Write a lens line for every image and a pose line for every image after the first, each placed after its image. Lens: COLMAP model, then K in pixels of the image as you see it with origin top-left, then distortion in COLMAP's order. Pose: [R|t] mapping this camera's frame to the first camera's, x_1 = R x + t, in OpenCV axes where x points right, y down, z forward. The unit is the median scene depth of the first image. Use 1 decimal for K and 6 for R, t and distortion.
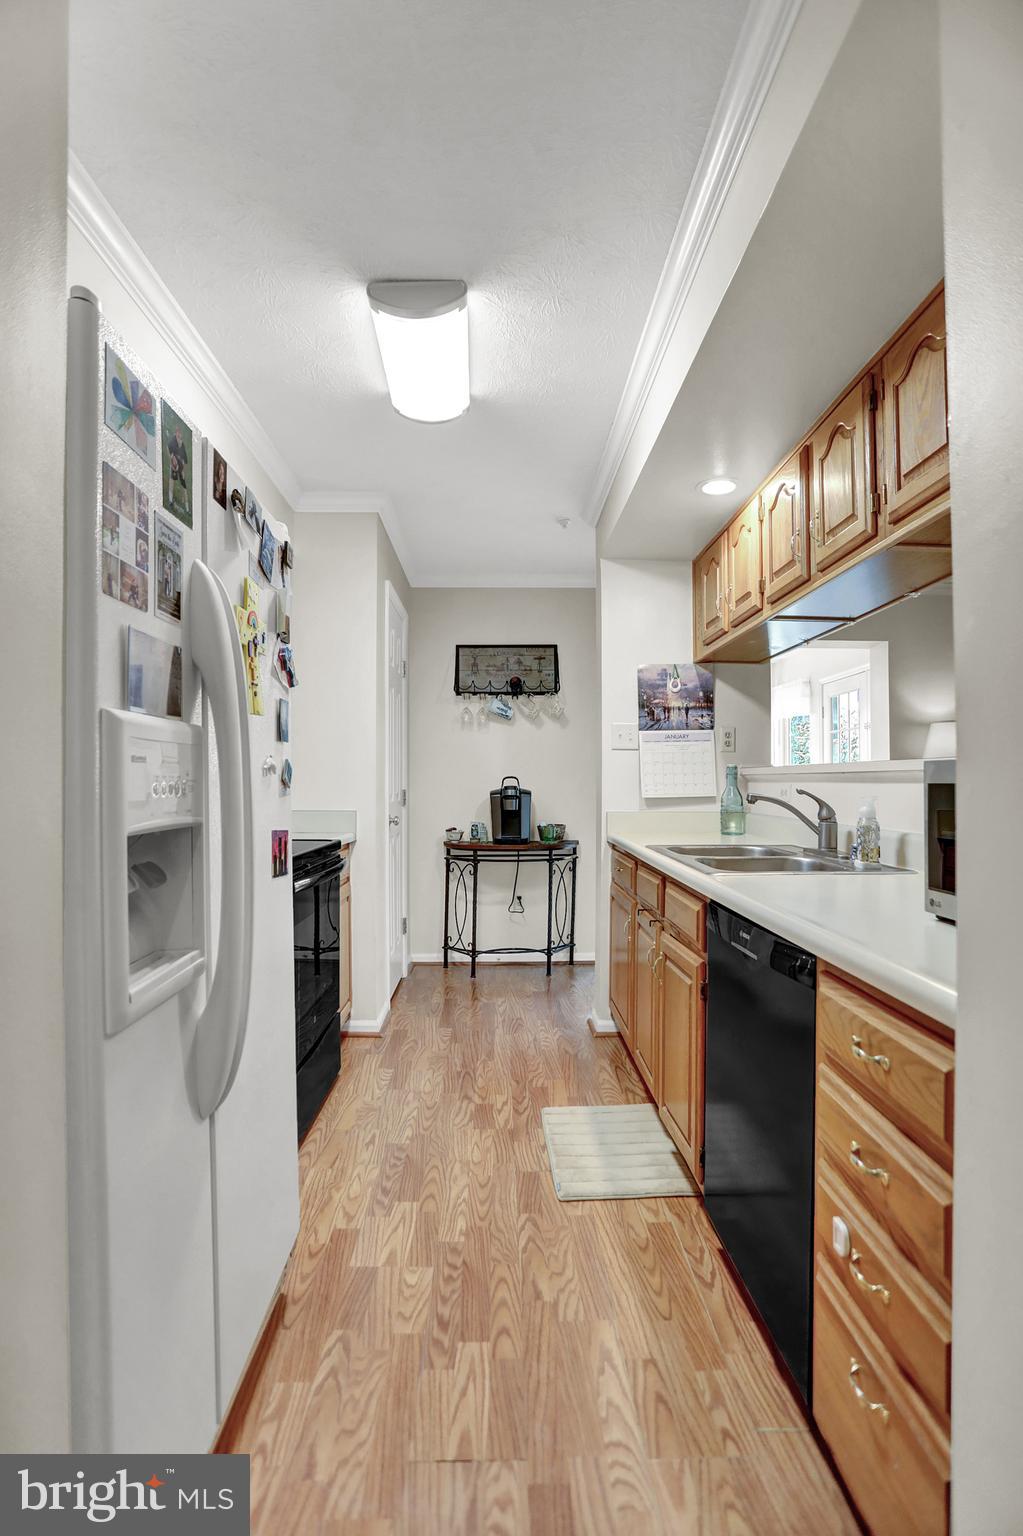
lens RADIAL K [[736.0, 0, 511.5], [0, 736.0, 768.0], [0, 0, 1]] dist [-0.064177, 0.022610]
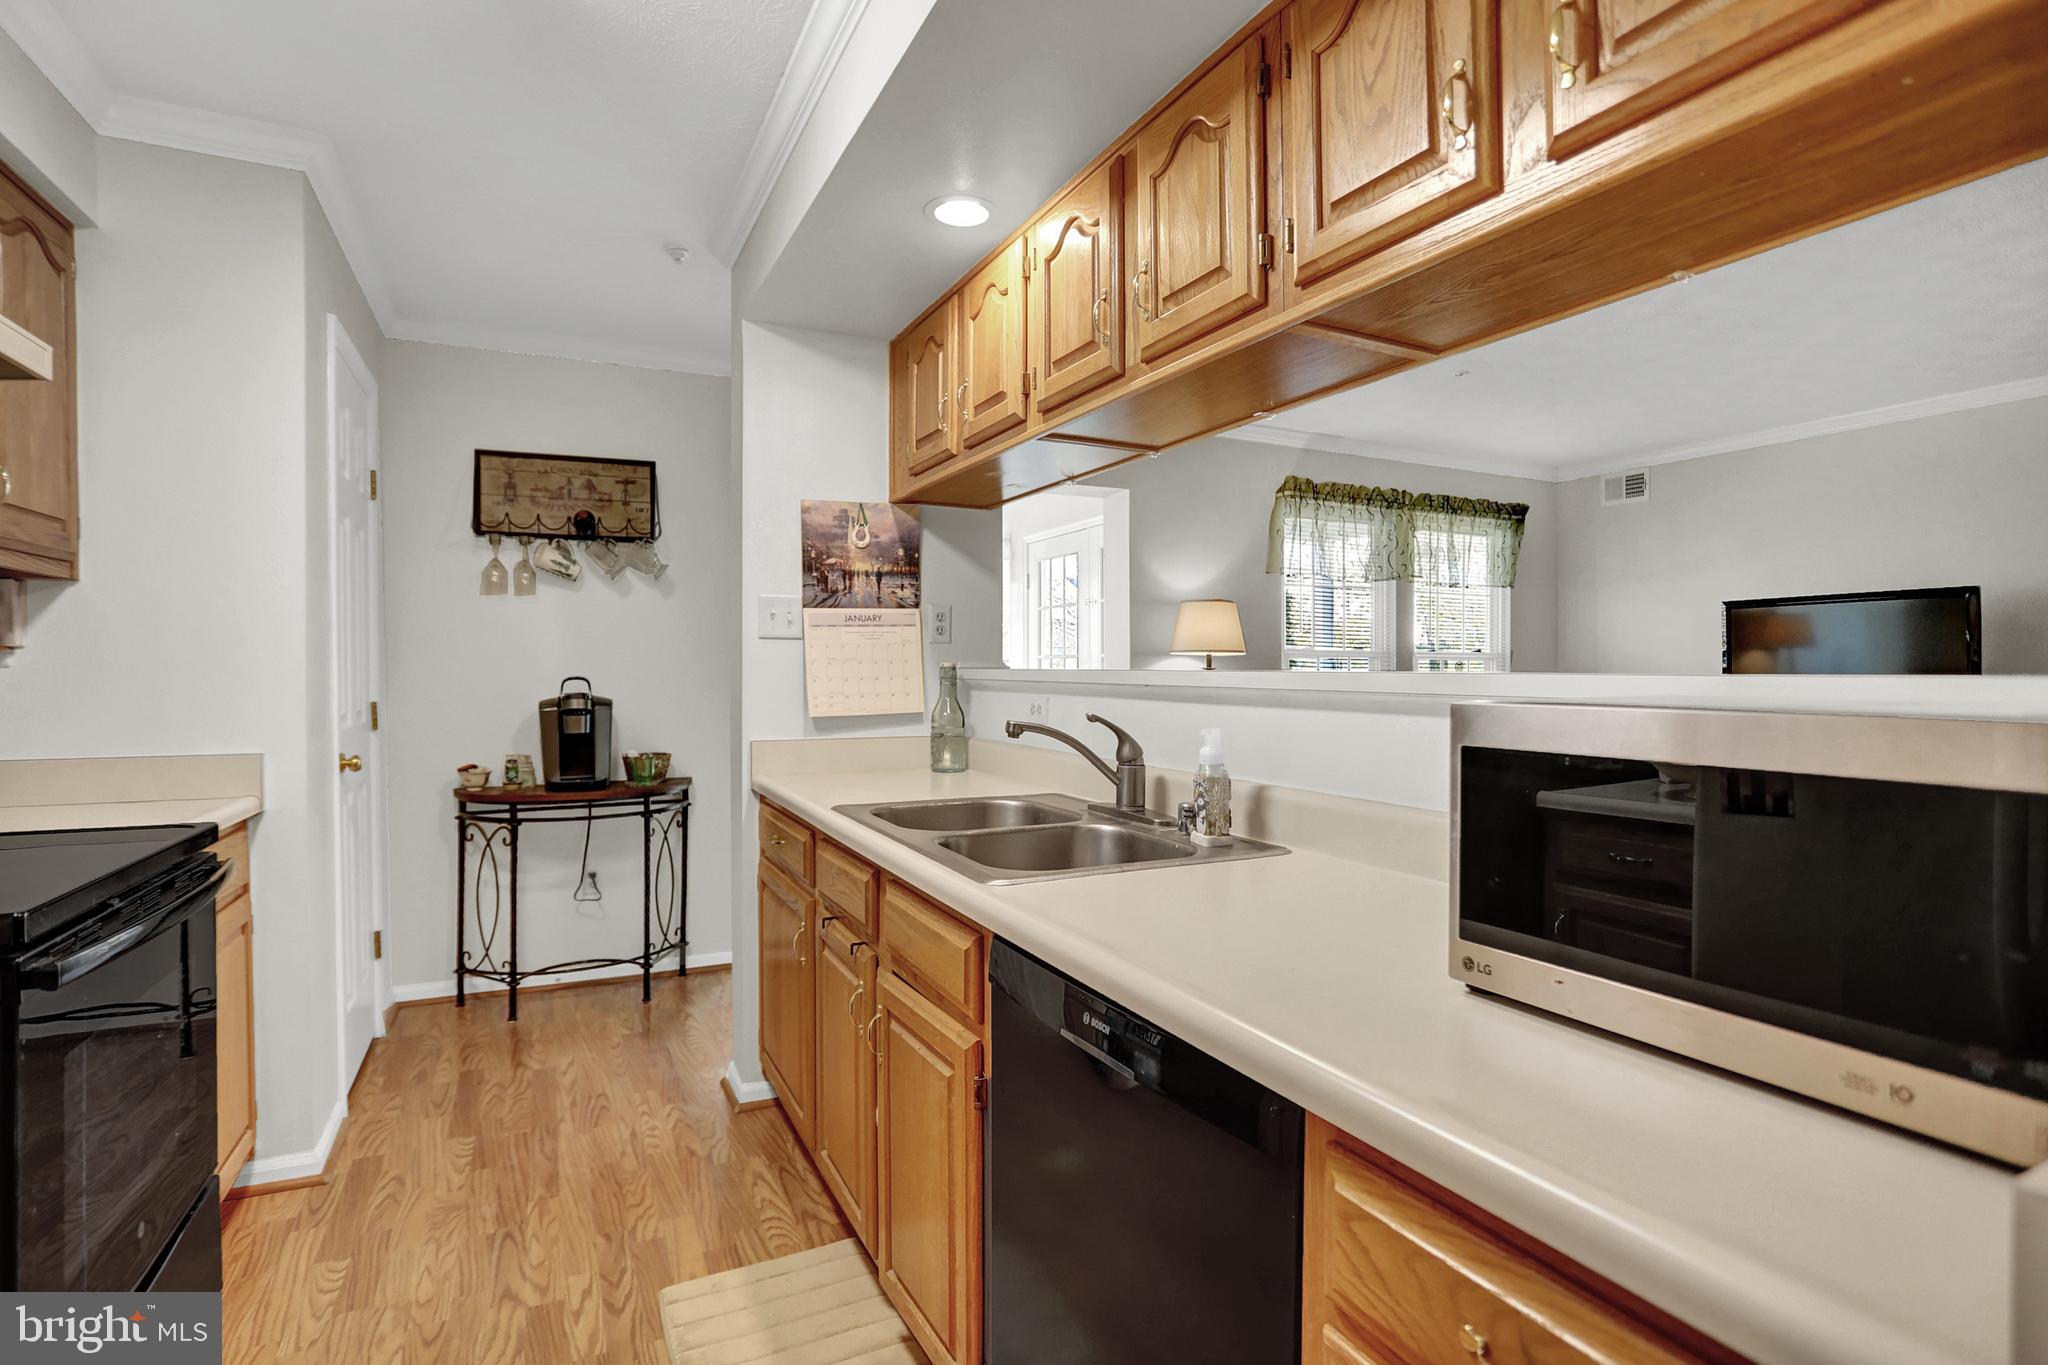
lens RADIAL K [[1012.4, 0, 1015.3], [0, 1012.4, 672.5], [0, 0, 1]] dist [-0.077454, 0.039202]
pose [[0.912005, -0.003706, 0.410163, -0.011594], [-0.005901, 0.999737, 0.022153, -0.016294], [-0.410137, -0.022625, 0.911743, 0.154625]]
